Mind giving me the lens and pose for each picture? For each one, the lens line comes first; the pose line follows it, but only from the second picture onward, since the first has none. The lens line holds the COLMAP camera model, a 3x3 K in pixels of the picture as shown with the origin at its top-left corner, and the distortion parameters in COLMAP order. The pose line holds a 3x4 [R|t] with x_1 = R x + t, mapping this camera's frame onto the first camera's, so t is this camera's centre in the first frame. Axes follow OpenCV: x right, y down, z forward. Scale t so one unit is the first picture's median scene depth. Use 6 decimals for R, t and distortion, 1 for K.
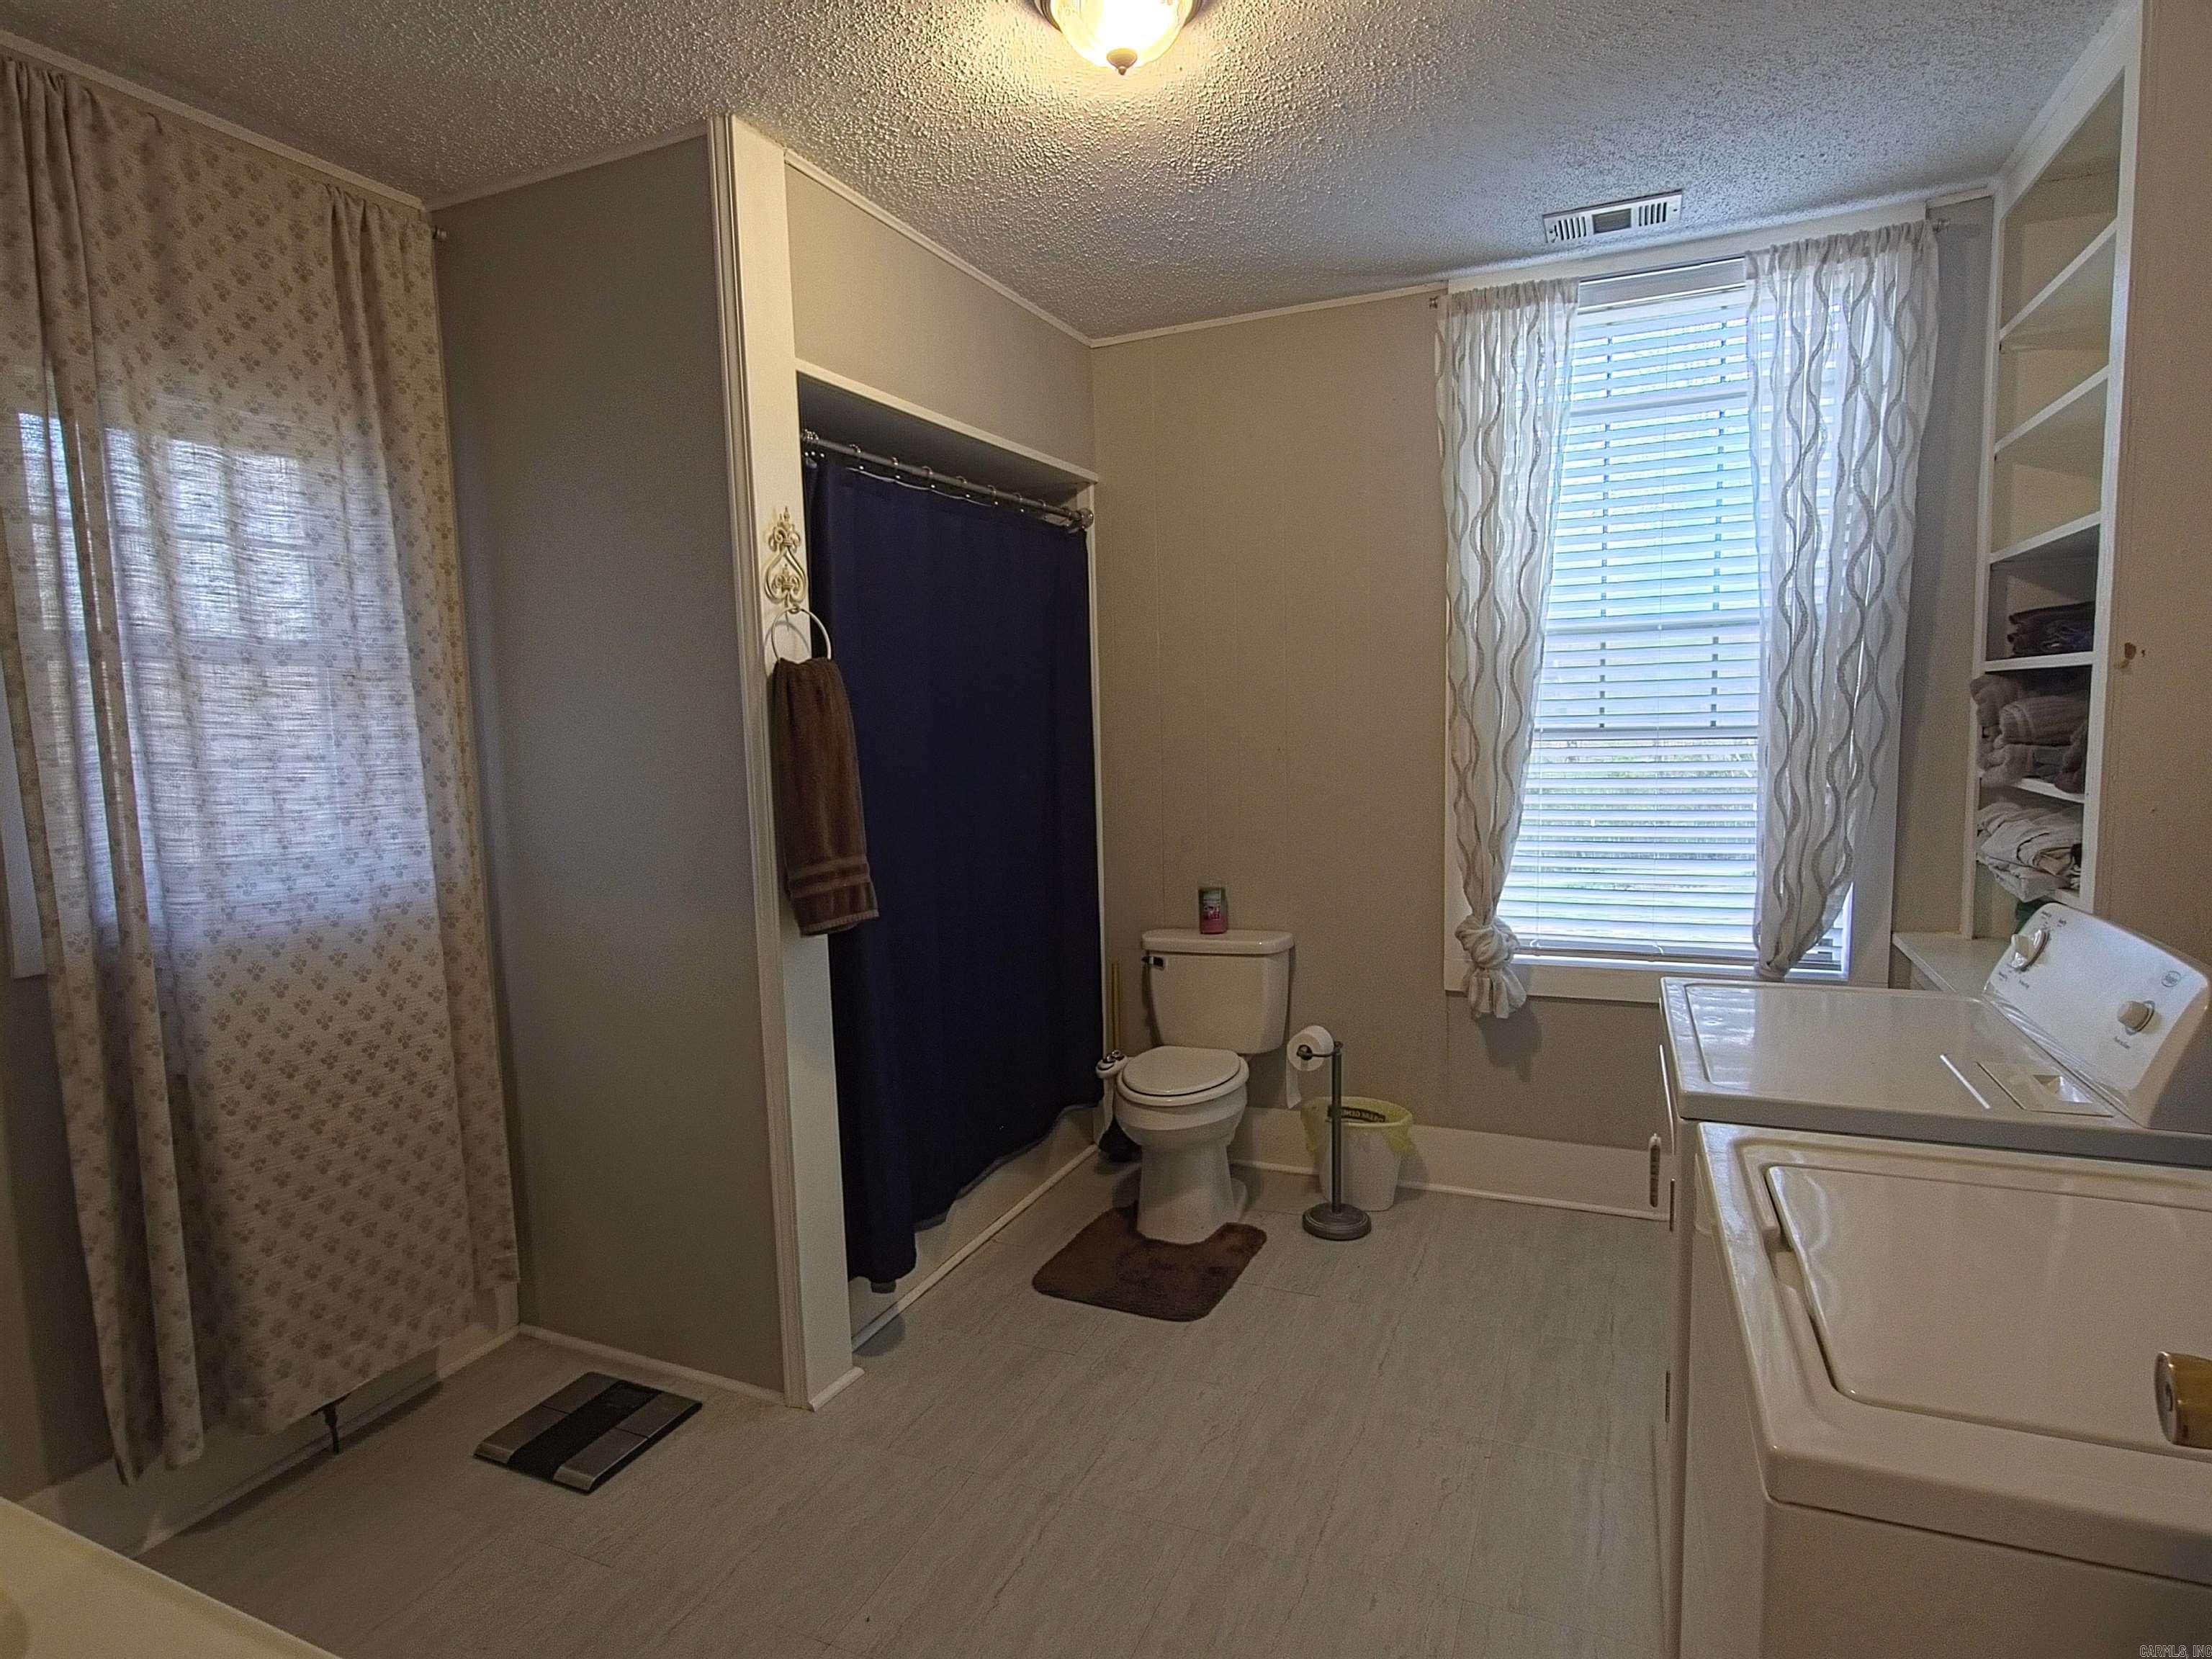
lens RADIAL K [[1188.9, 0, 1099.3], [0, 1188.9, 833.9], [0, 0, 1]] dist [-0.000889, -0.000153]
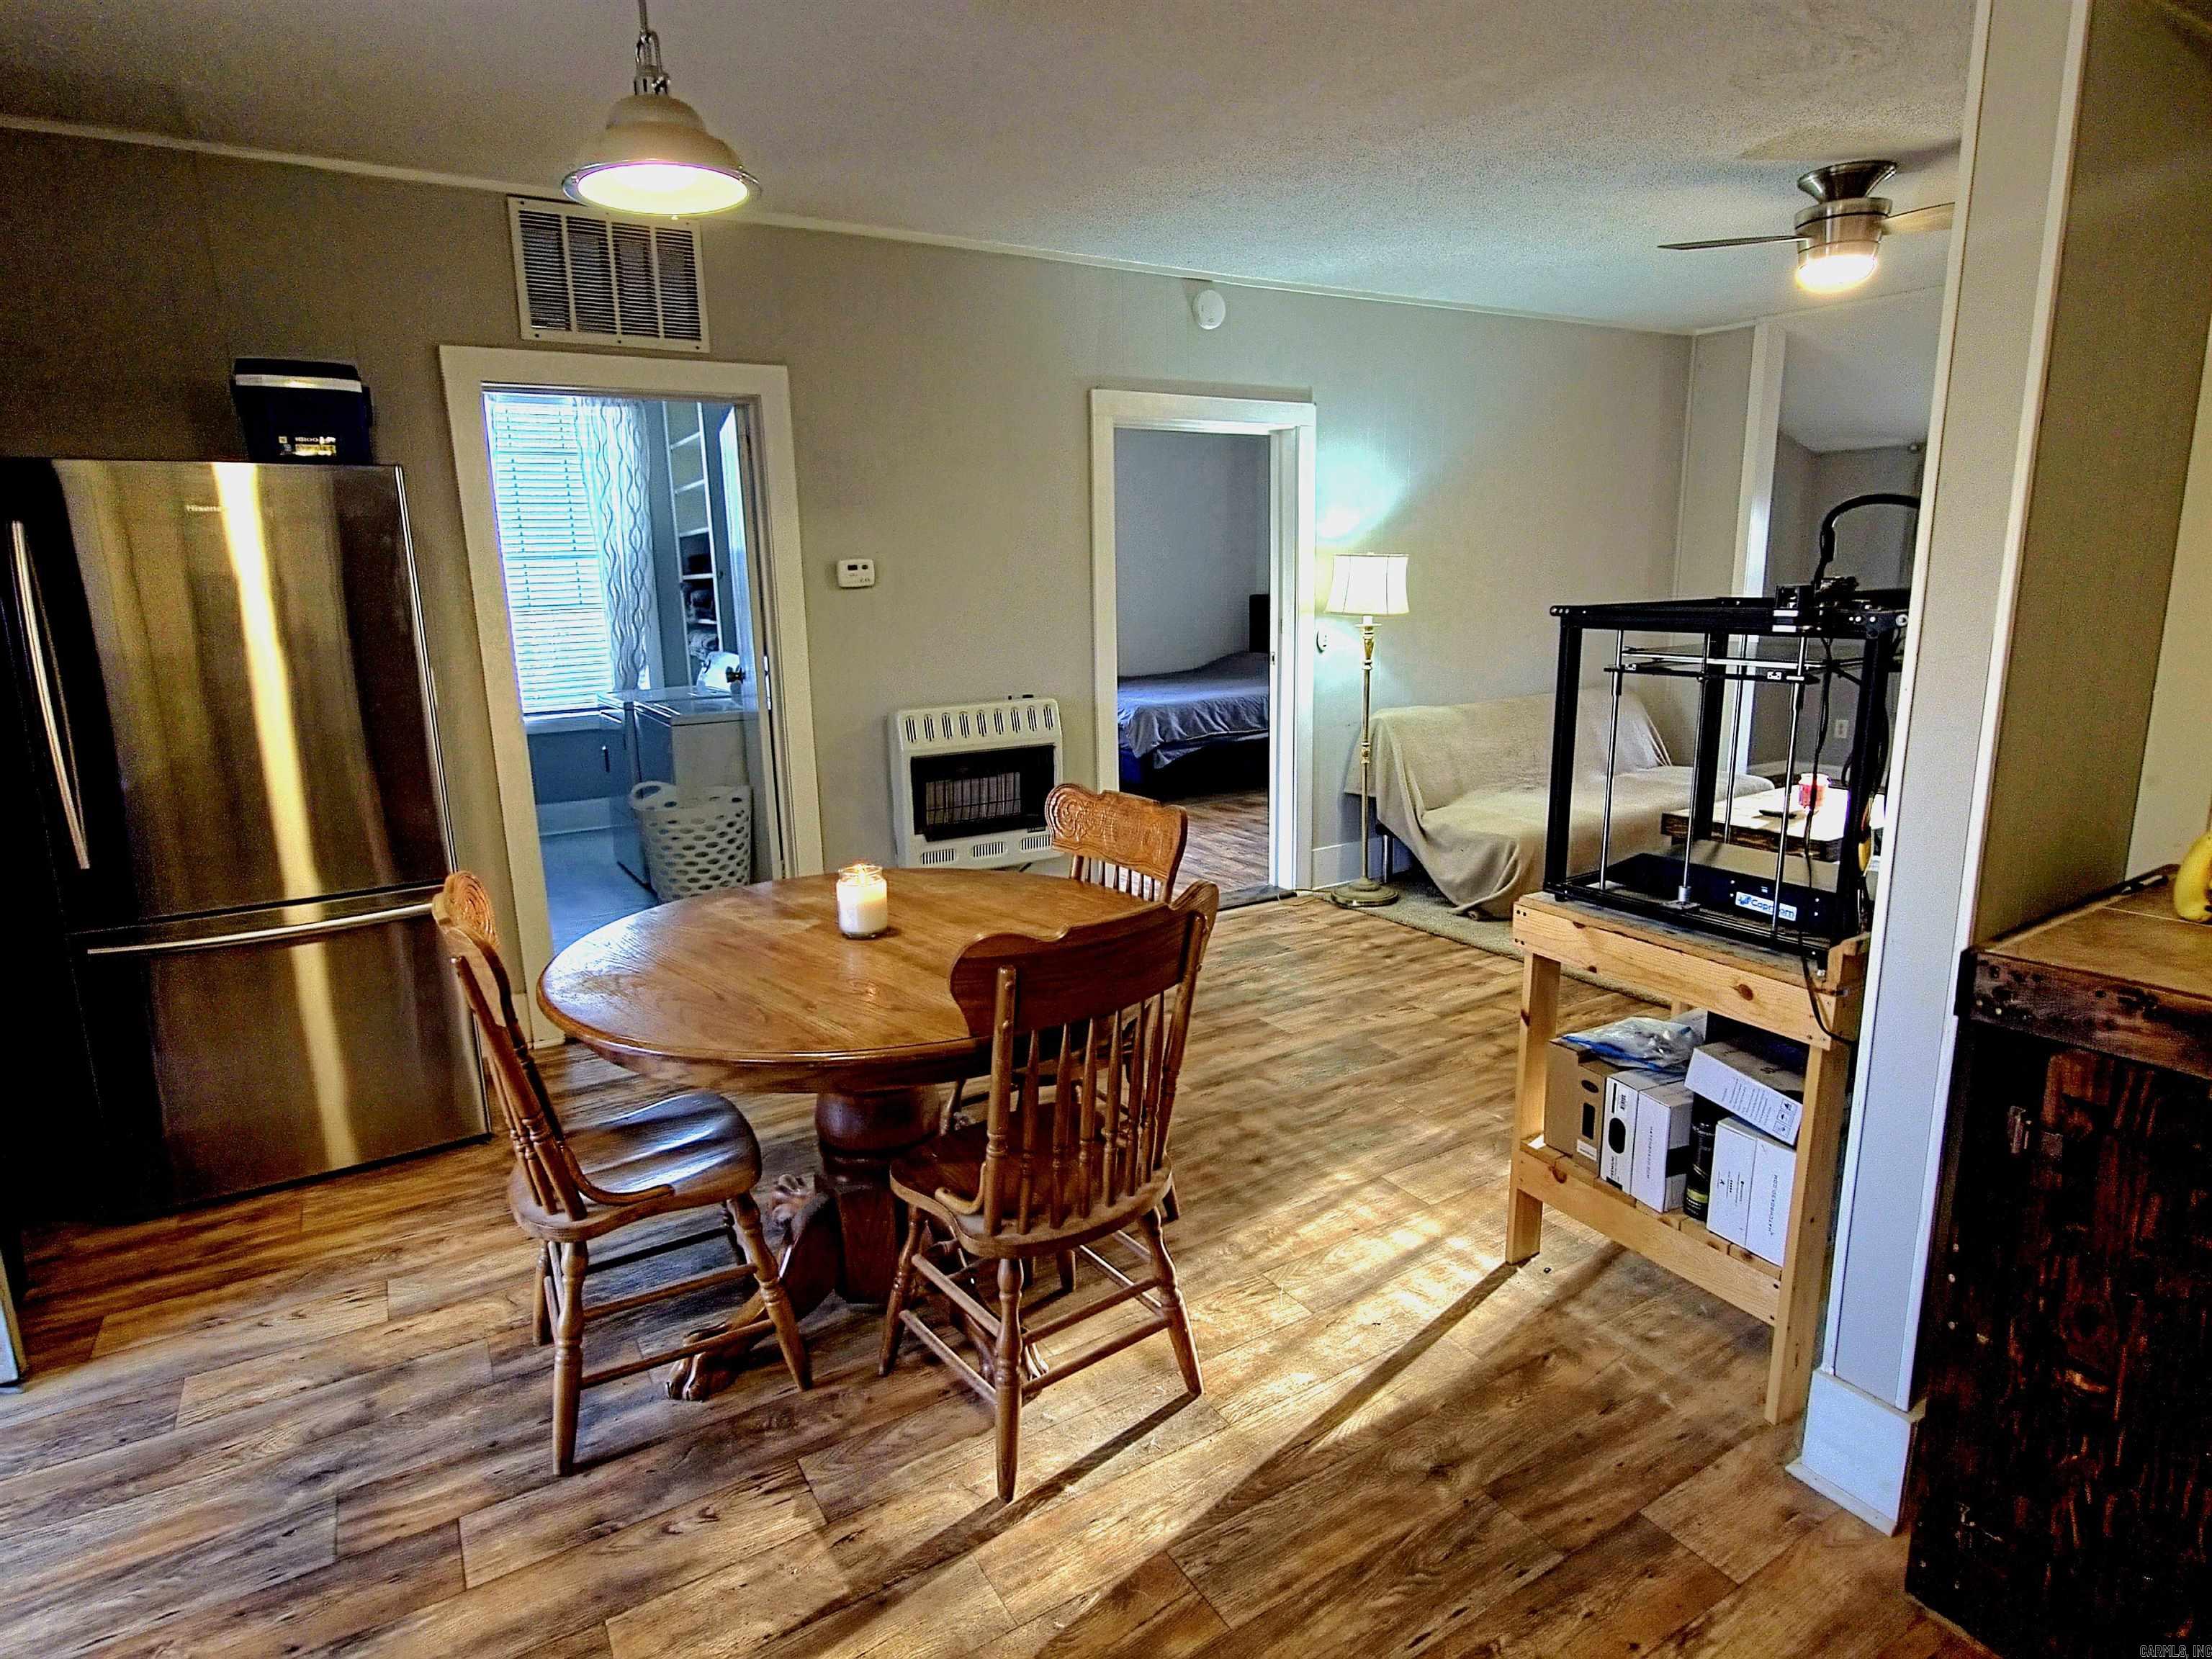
lens RADIAL K [[1188.9, 0, 1100.3], [0, 1188.9, 832.8], [0, 0, 1]] dist [-0.000889, -0.000153]
pose [[0.569505, -0.153186, 0.807588, -0.957018], [0.090911, 0.988192, 0.123334, 0.179472], [-0.816945, 0.003179, 0.576707, -1.293696]]
